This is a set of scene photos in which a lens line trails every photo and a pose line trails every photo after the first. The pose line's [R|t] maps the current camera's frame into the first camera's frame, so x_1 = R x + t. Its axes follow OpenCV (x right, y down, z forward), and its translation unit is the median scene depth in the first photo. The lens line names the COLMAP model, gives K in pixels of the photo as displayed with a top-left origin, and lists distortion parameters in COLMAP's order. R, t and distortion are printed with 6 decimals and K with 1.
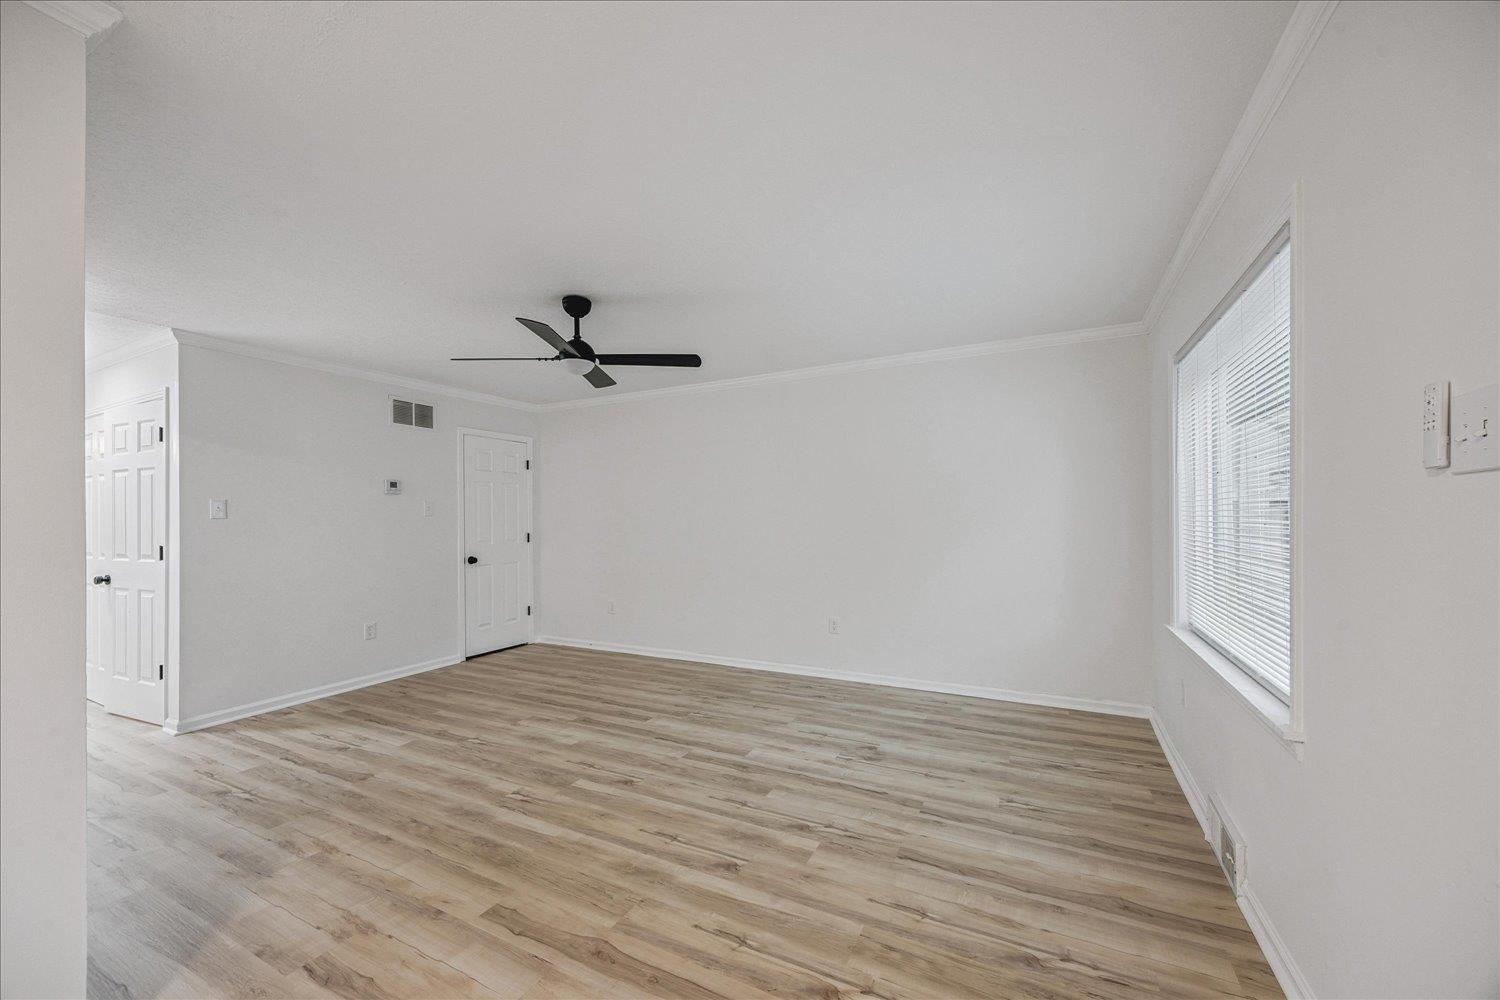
lens RADIAL K [[571.7, 0, 748.6], [0, 571.7, 521.7], [0, 0, 1]] dist [-0.000123, -0.000214]
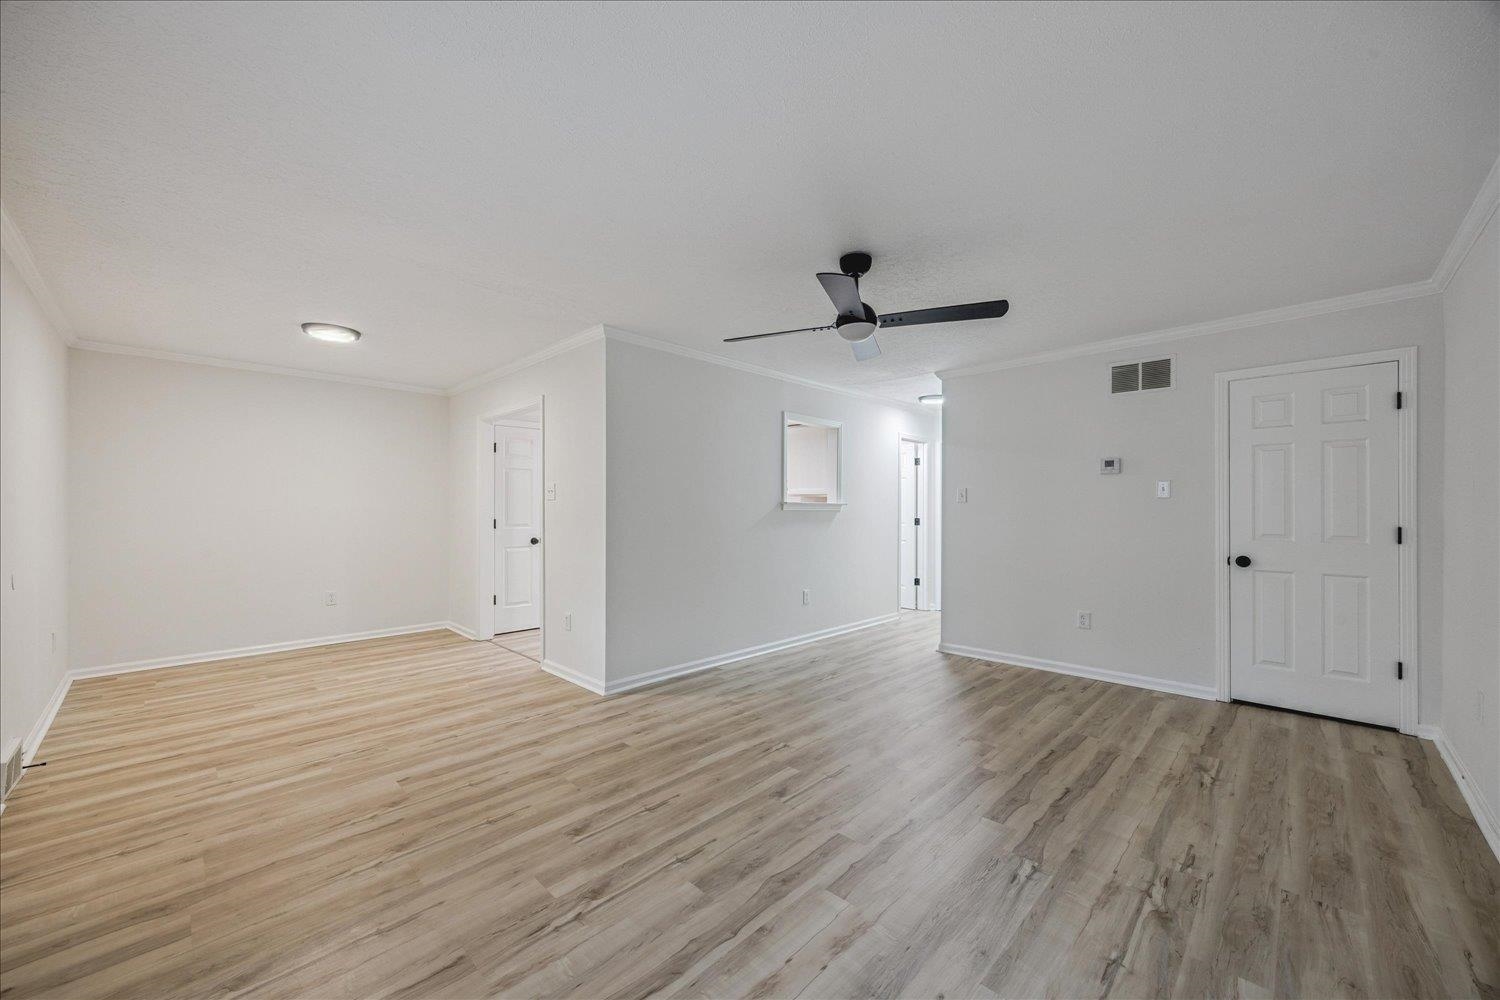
lens RADIAL K [[571.7, 0, 746.5], [0, 571.7, 505.8], [0, 0, 1]] dist [-0.000123, -0.000214]
pose [[-0.299032, 0.006948, -0.954218, 0.534962], [0.000270, 0.999974, 0.007196, -0.007045], [0.954243, 0.001894, -0.299026, 0.976401]]
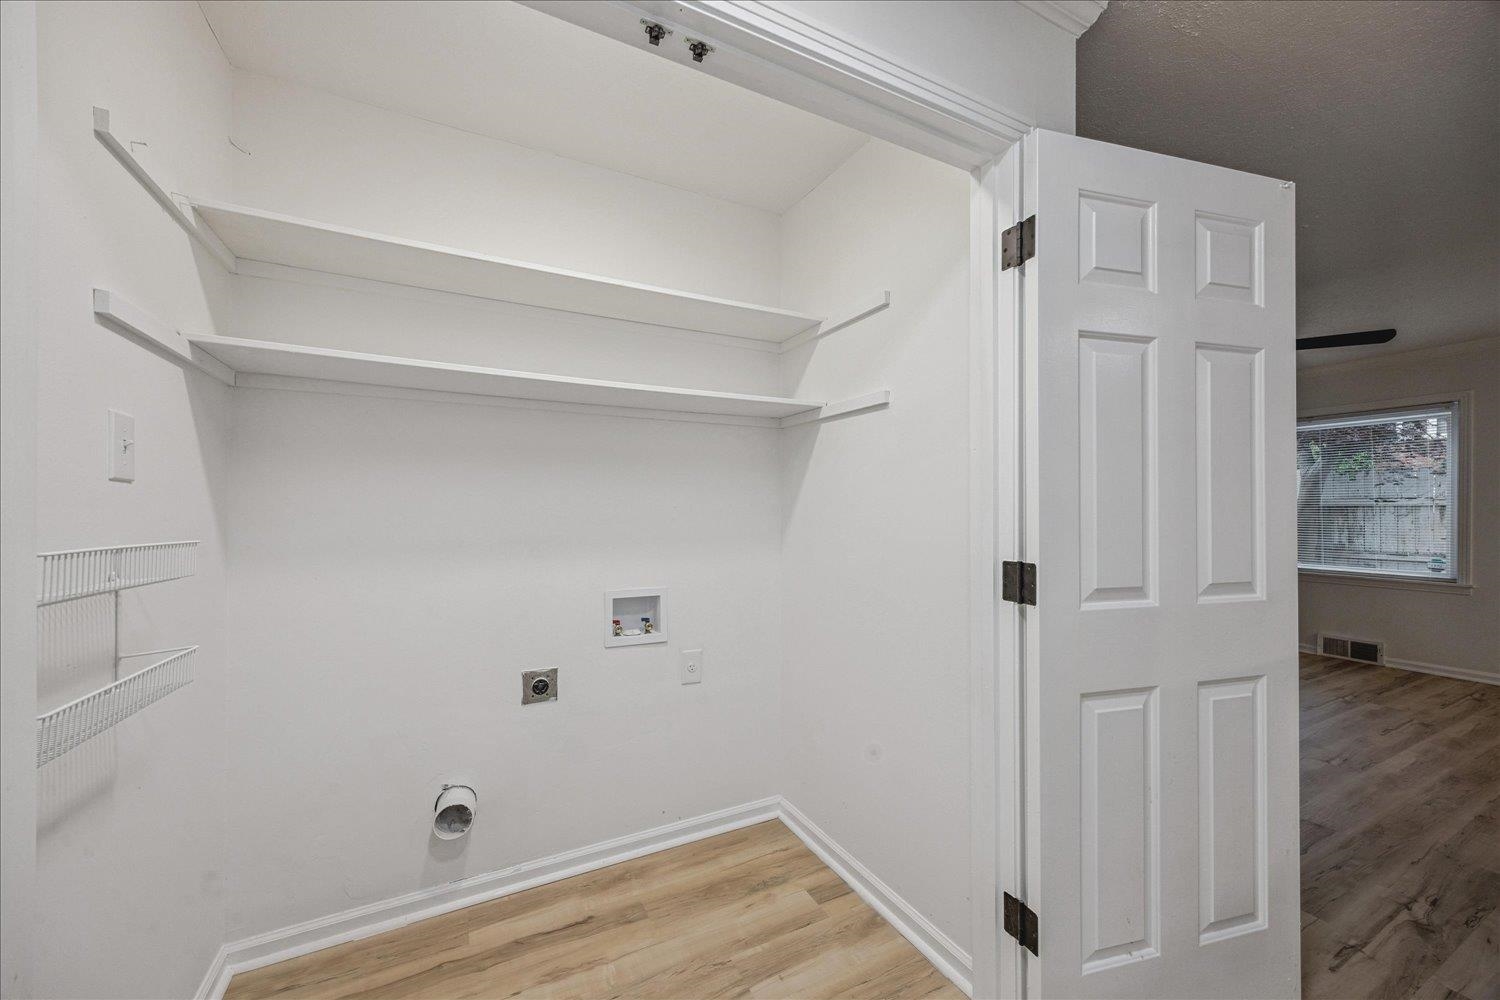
lens RADIAL K [[571.7, 0, 751.0], [0, 571.7, 511.2], [0, 0, 1]] dist [-0.000123, -0.000214]
pose [[0.580860, 0.009552, 0.813948, -1.454029], [-0.003903, 0.999952, -0.008950, 0.021942], [-0.813994, 0.002022, 0.580869, 0.966108]]
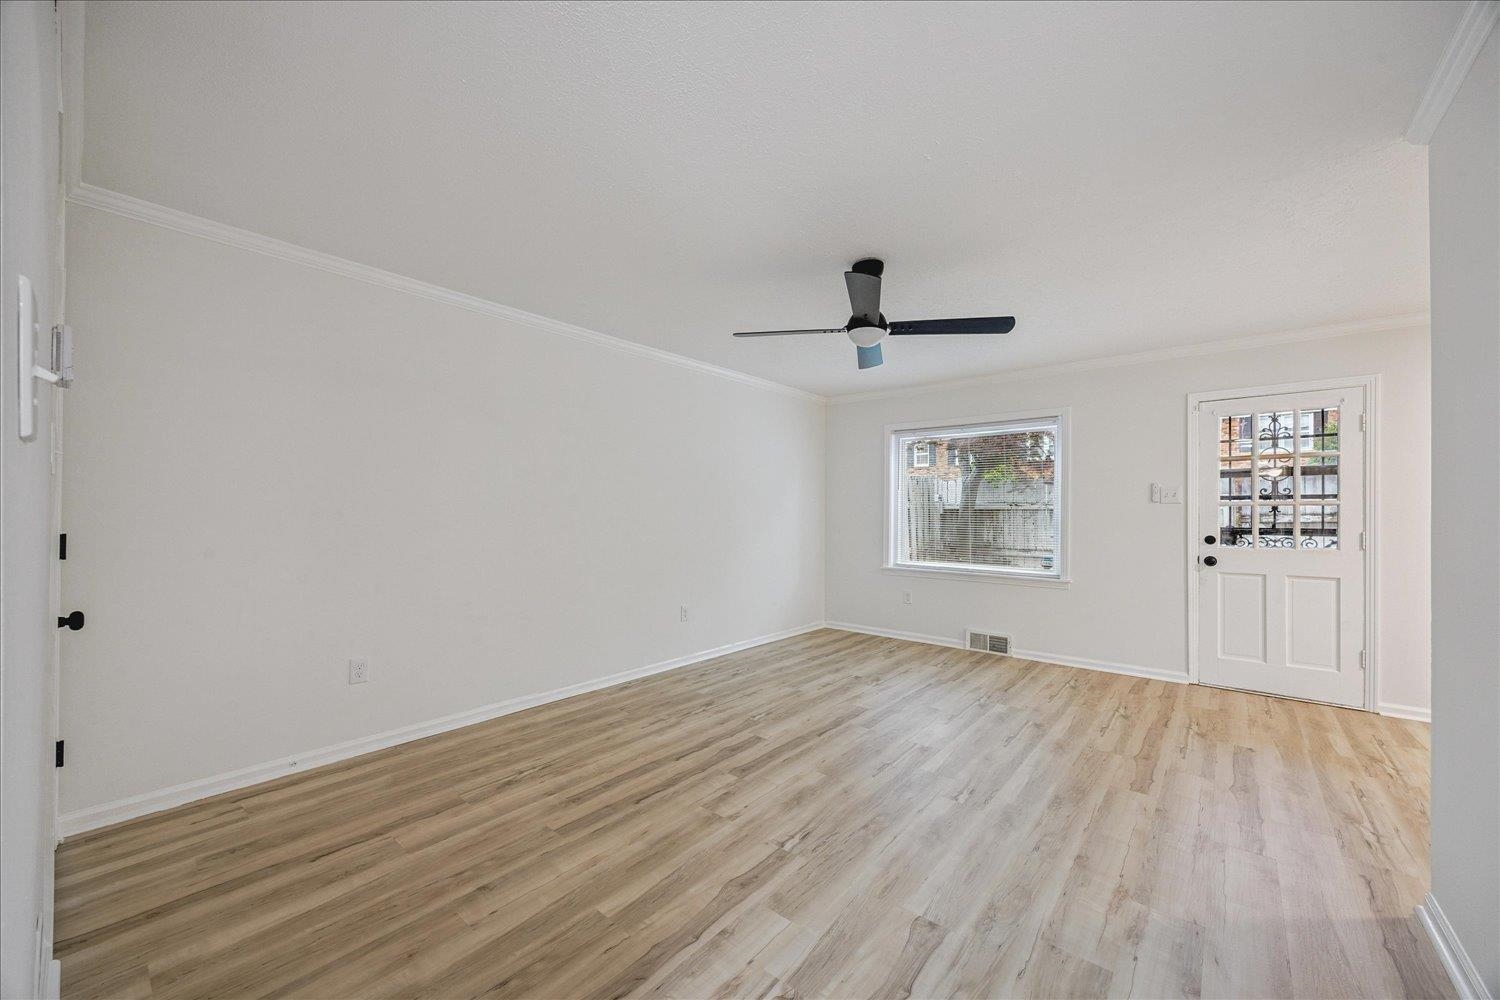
lens RADIAL K [[571.7, 0, 752.1], [0, 571.7, 506.9], [0, 0, 1]] dist [-0.000123, -0.000214]
pose [[0.220916, 0.017905, 0.975128, -1.083540], [-0.005644, 0.999838, -0.017080, 0.011710], [-0.975276, -0.001731, 0.220981, 0.863992]]
